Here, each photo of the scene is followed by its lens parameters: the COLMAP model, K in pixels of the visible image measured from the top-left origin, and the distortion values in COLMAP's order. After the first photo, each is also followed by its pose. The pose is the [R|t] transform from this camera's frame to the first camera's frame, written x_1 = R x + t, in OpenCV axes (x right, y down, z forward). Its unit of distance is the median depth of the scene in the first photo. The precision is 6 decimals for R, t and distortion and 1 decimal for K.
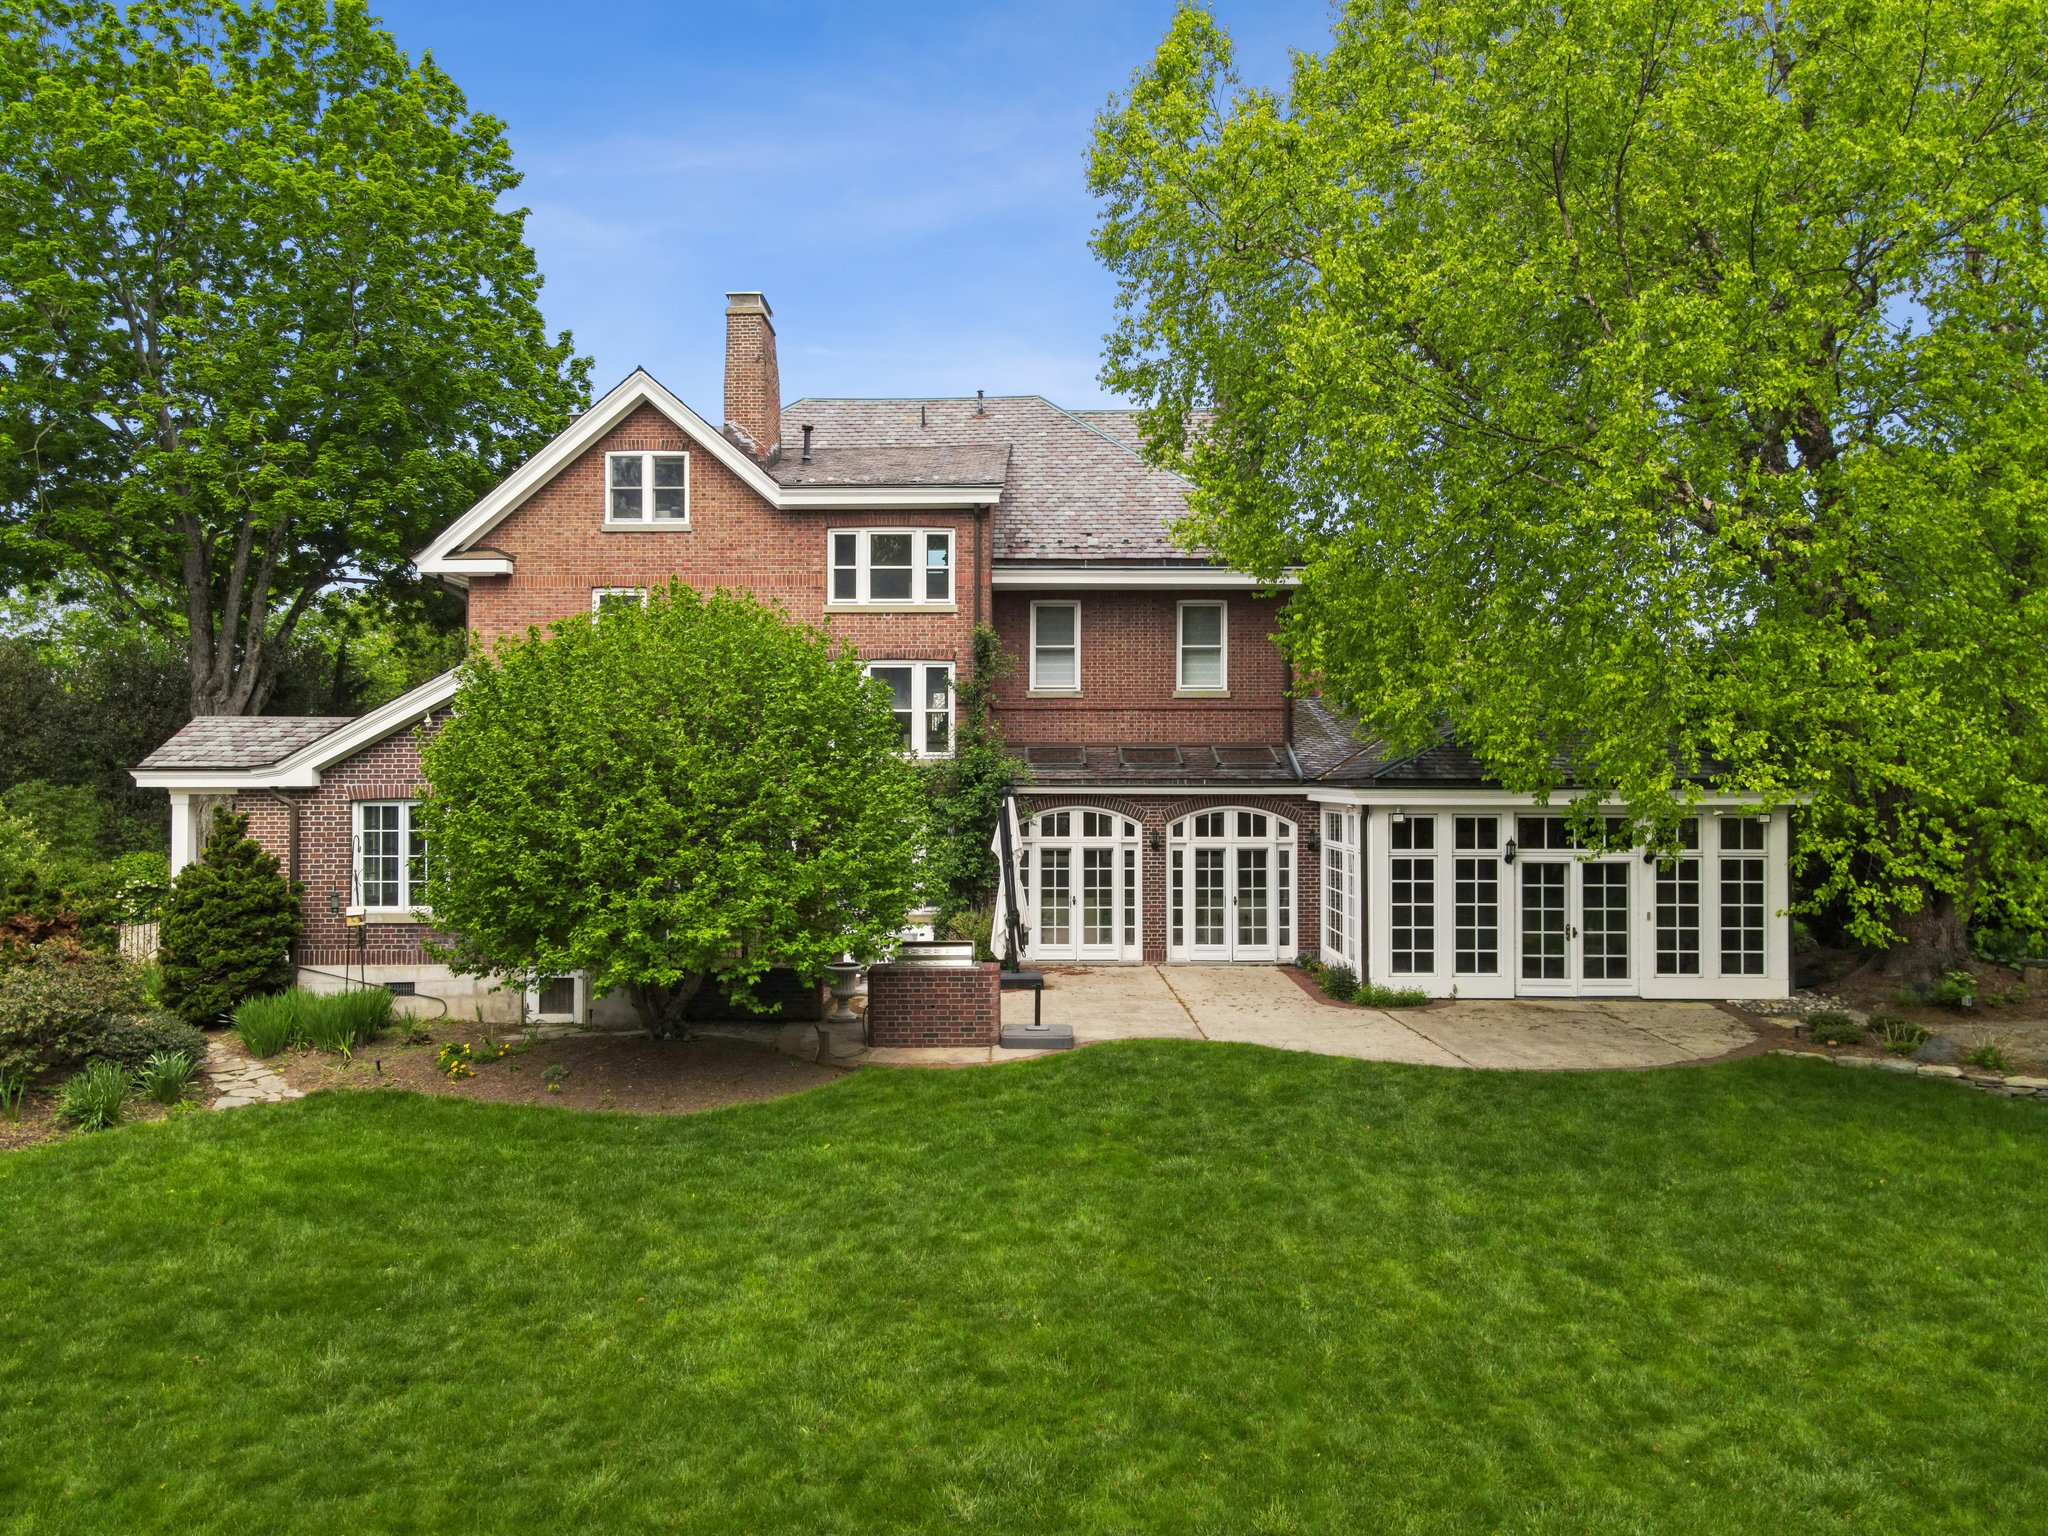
lens RADIAL K [[1495.6, 0, 1024.0], [0, 1495.6, 768.0], [0, 0, 1]] dist [0.022296, 0.006810]
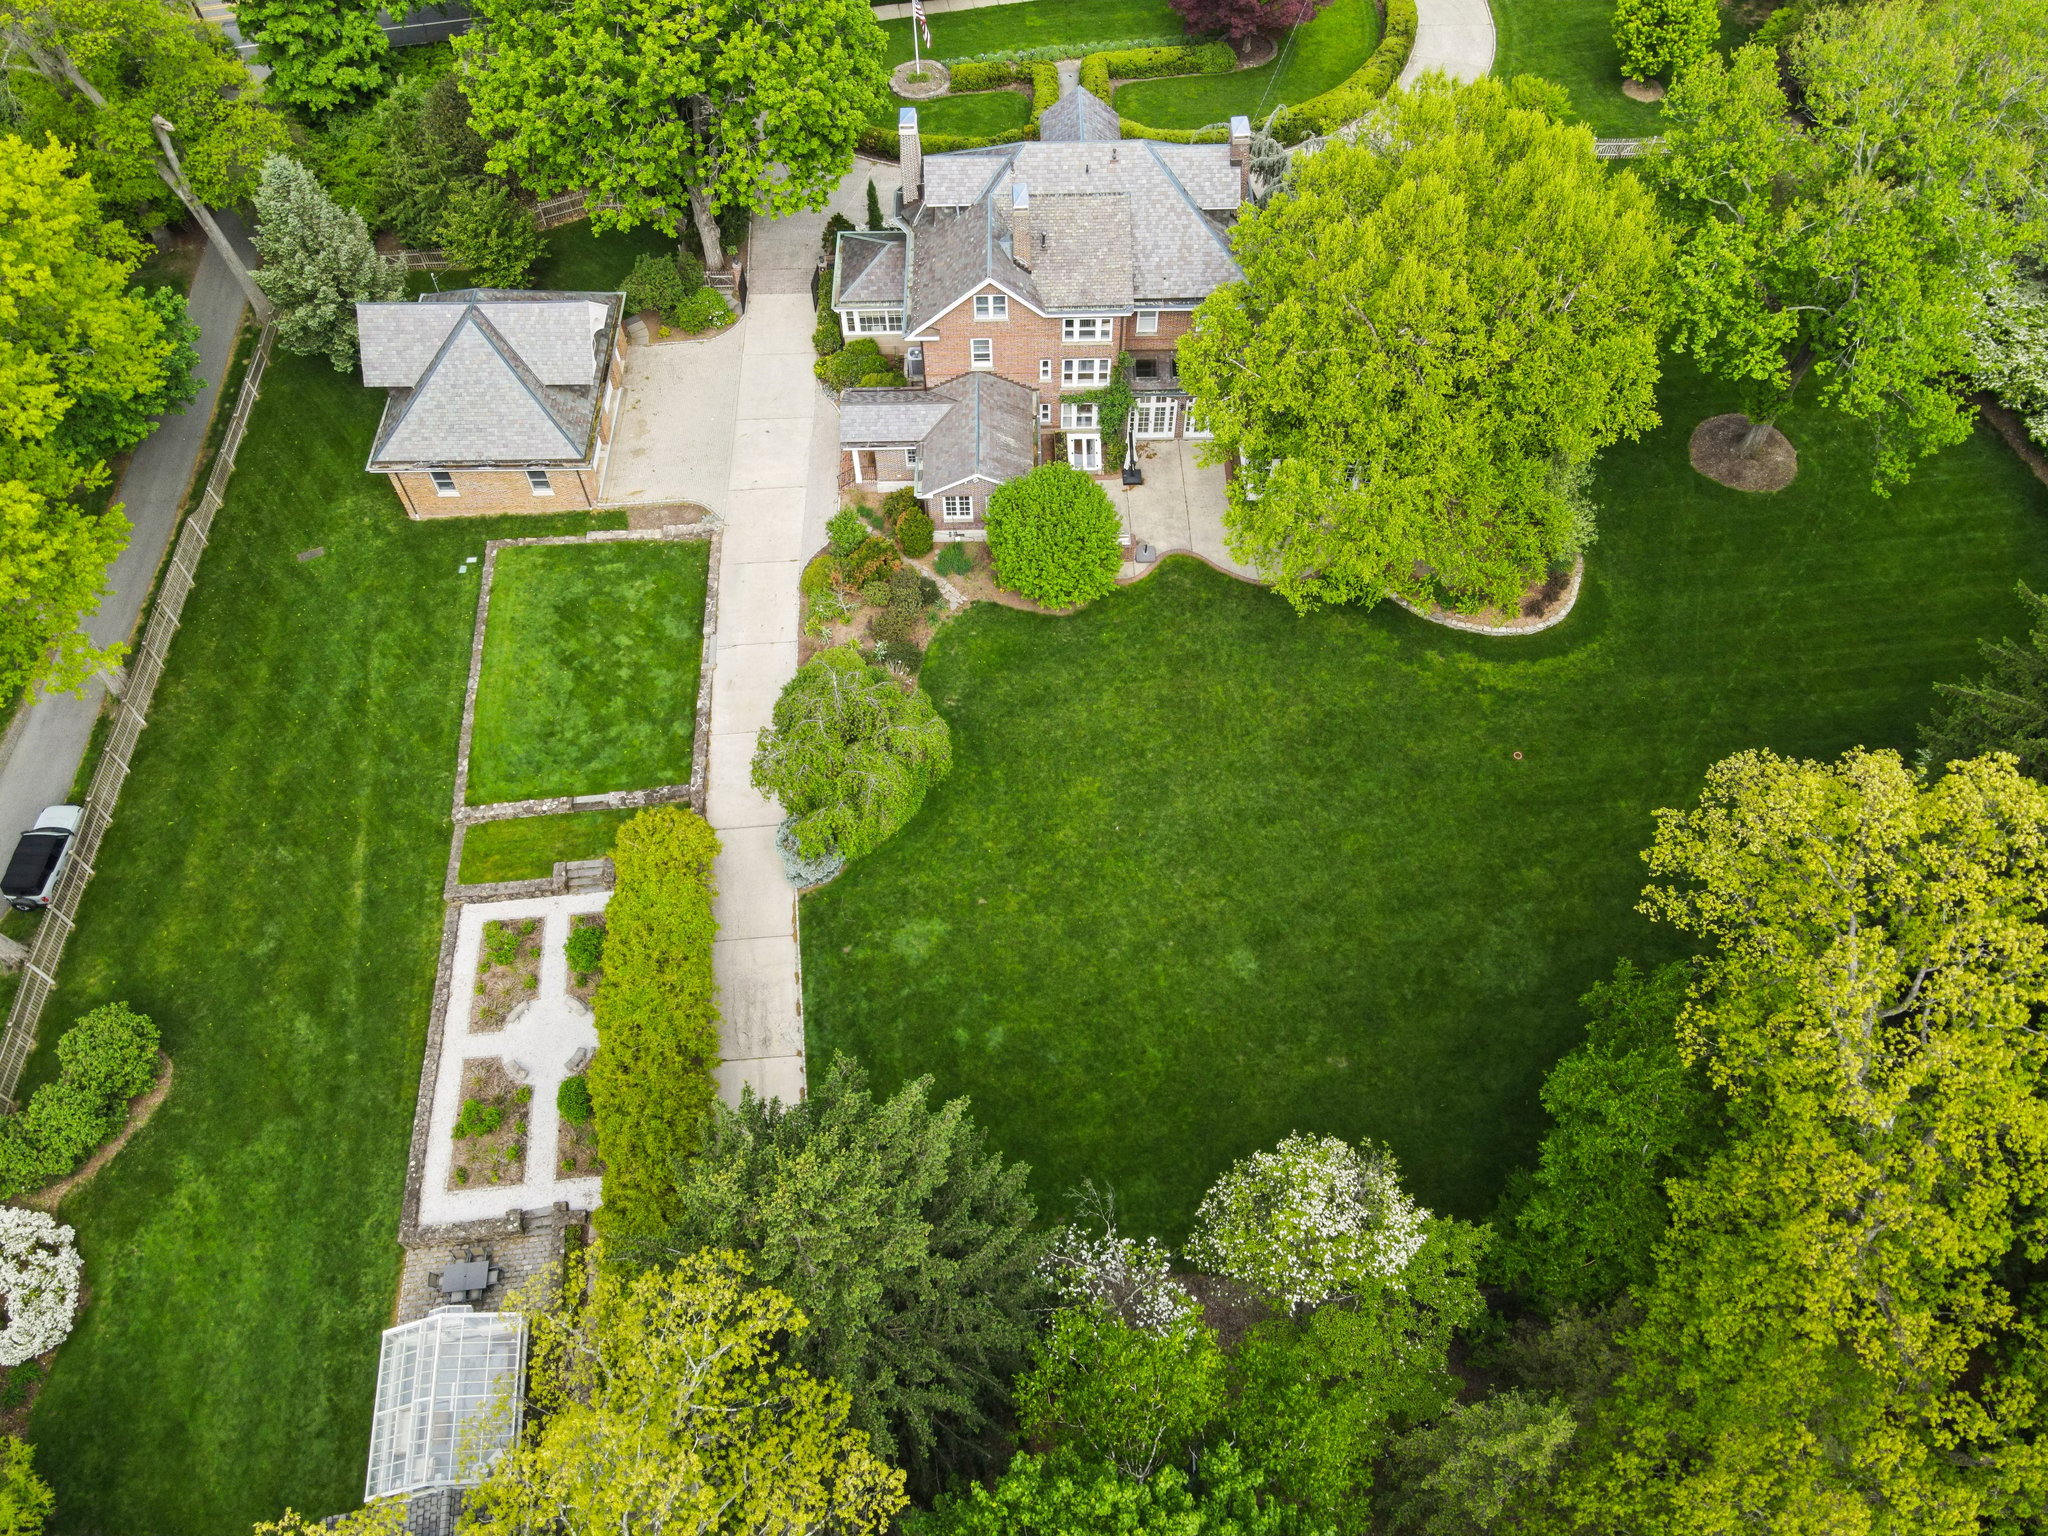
lens RADIAL K [[1495.6, 0, 1024.0], [0, 1495.6, 768.0], [0, 0, 1]] dist [0.022296, 0.006810]
pose [[0.999701, -0.023325, 0.007373, -0.232944], [0.006914, 0.558503, 0.829473, -1.833668], [-0.023465, -0.829174, 0.558497, -1.041619]]
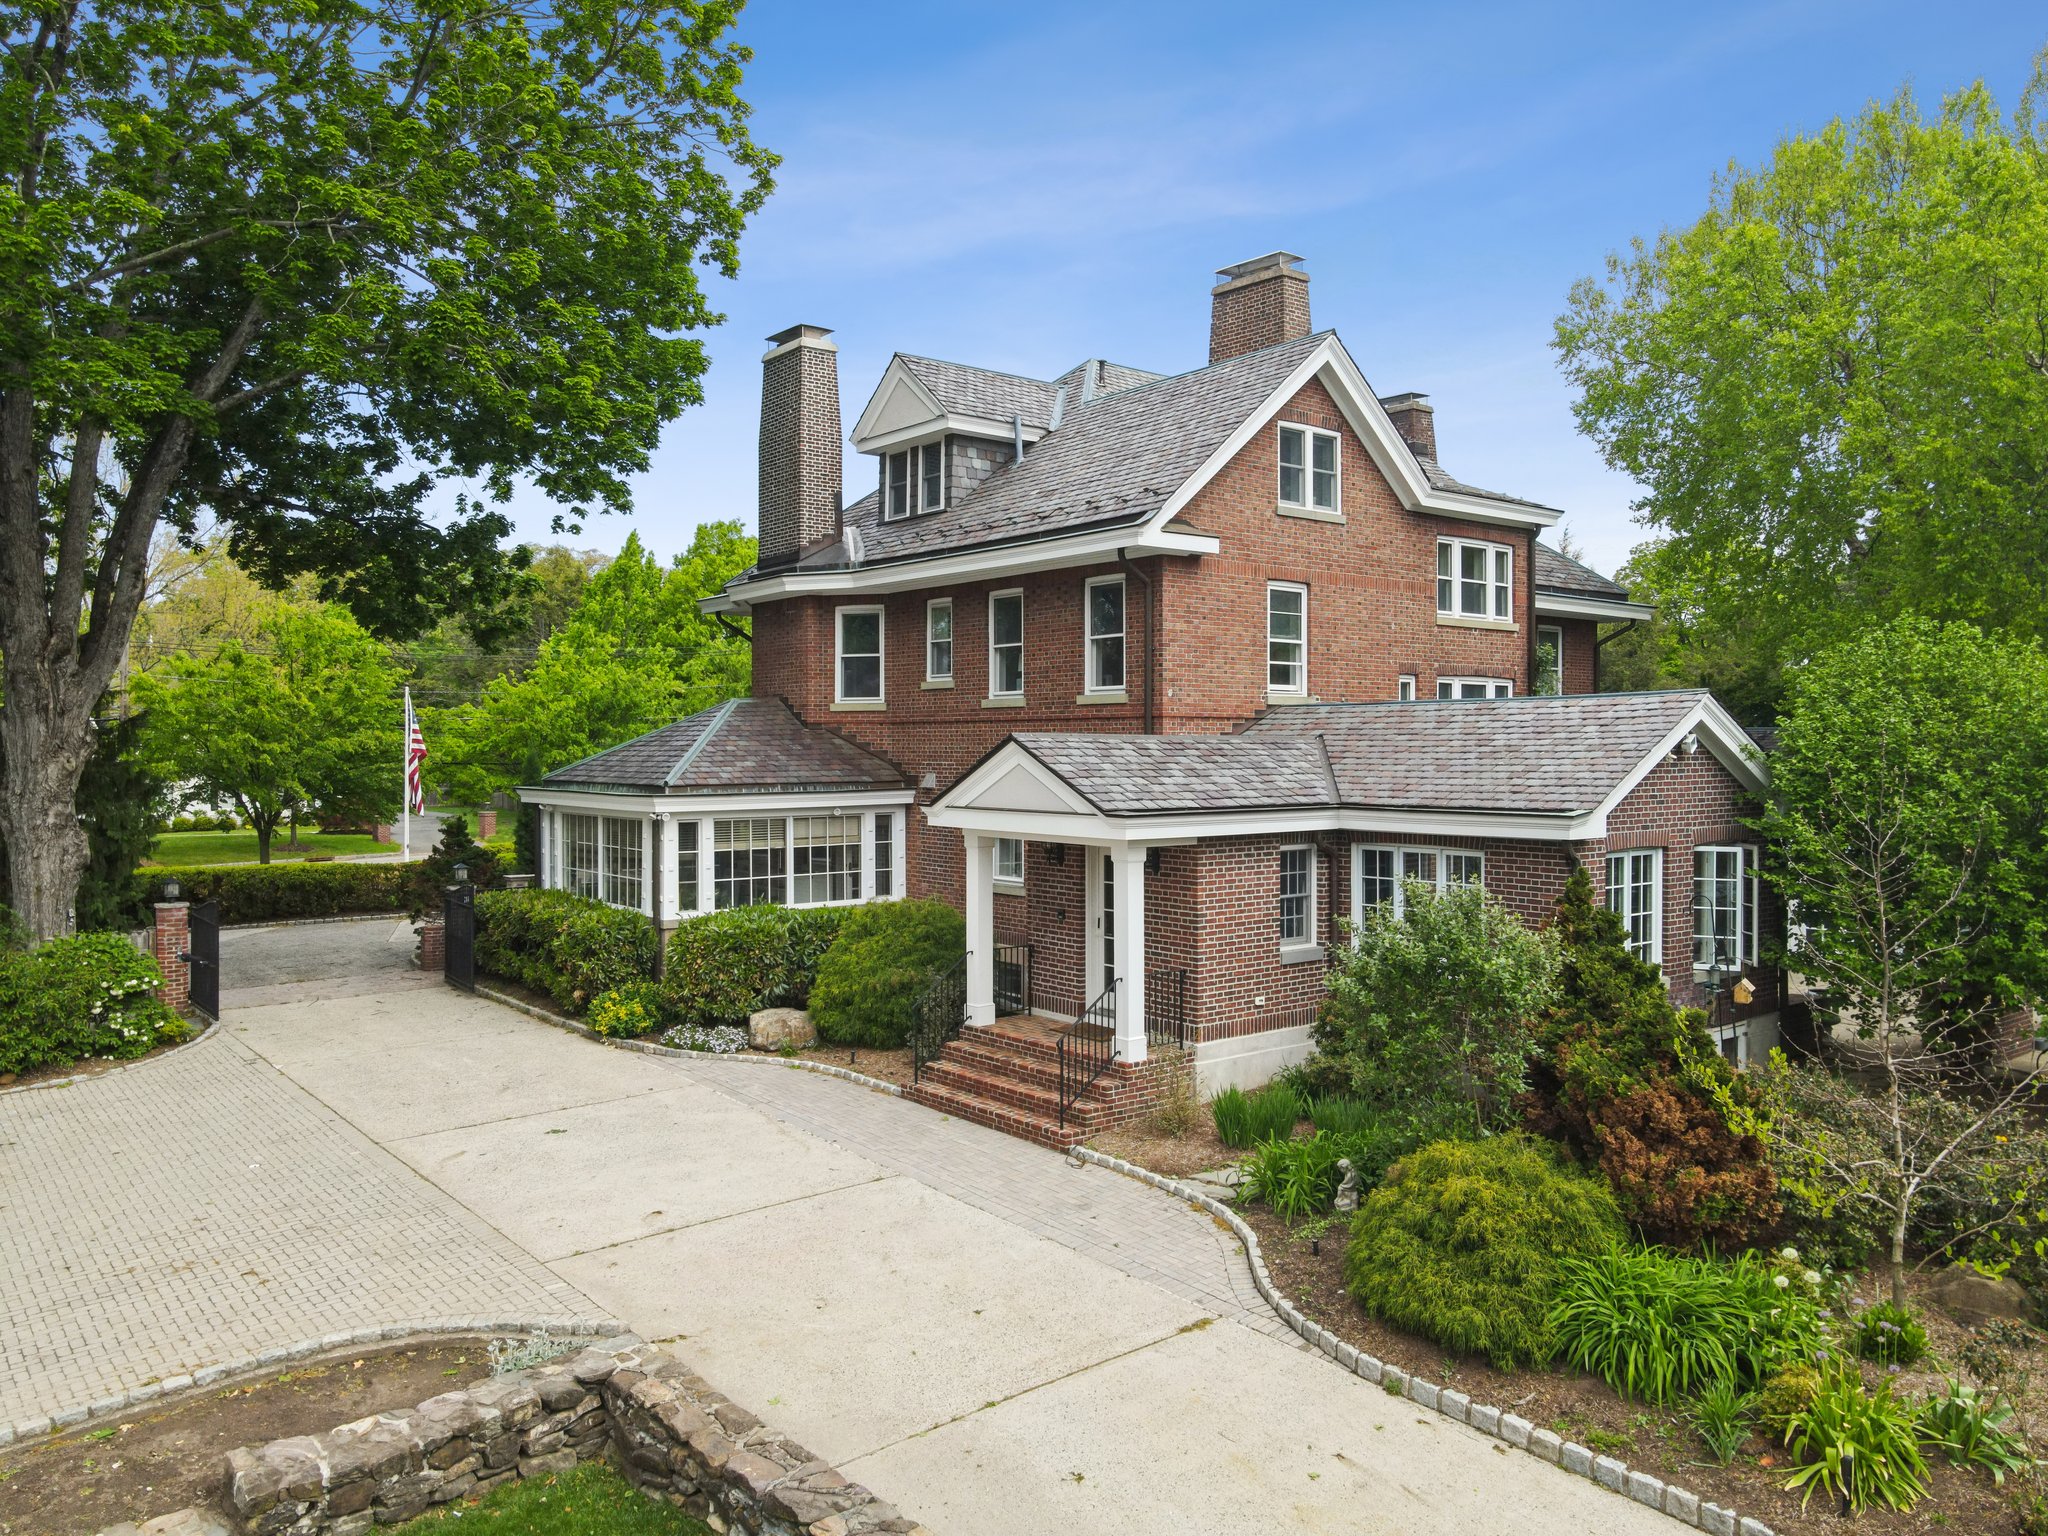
lens RADIAL K [[1495.6, 0, 1024.0], [0, 1495.6, 768.0], [0, 0, 1]] dist [0.022296, 0.006810]
pose [[0.772564, -0.002620, 0.634932, -0.933147], [0.006079, 0.999976, -0.003271, -0.010828], [-0.634908, 0.006387, 0.772561, 0.433601]]
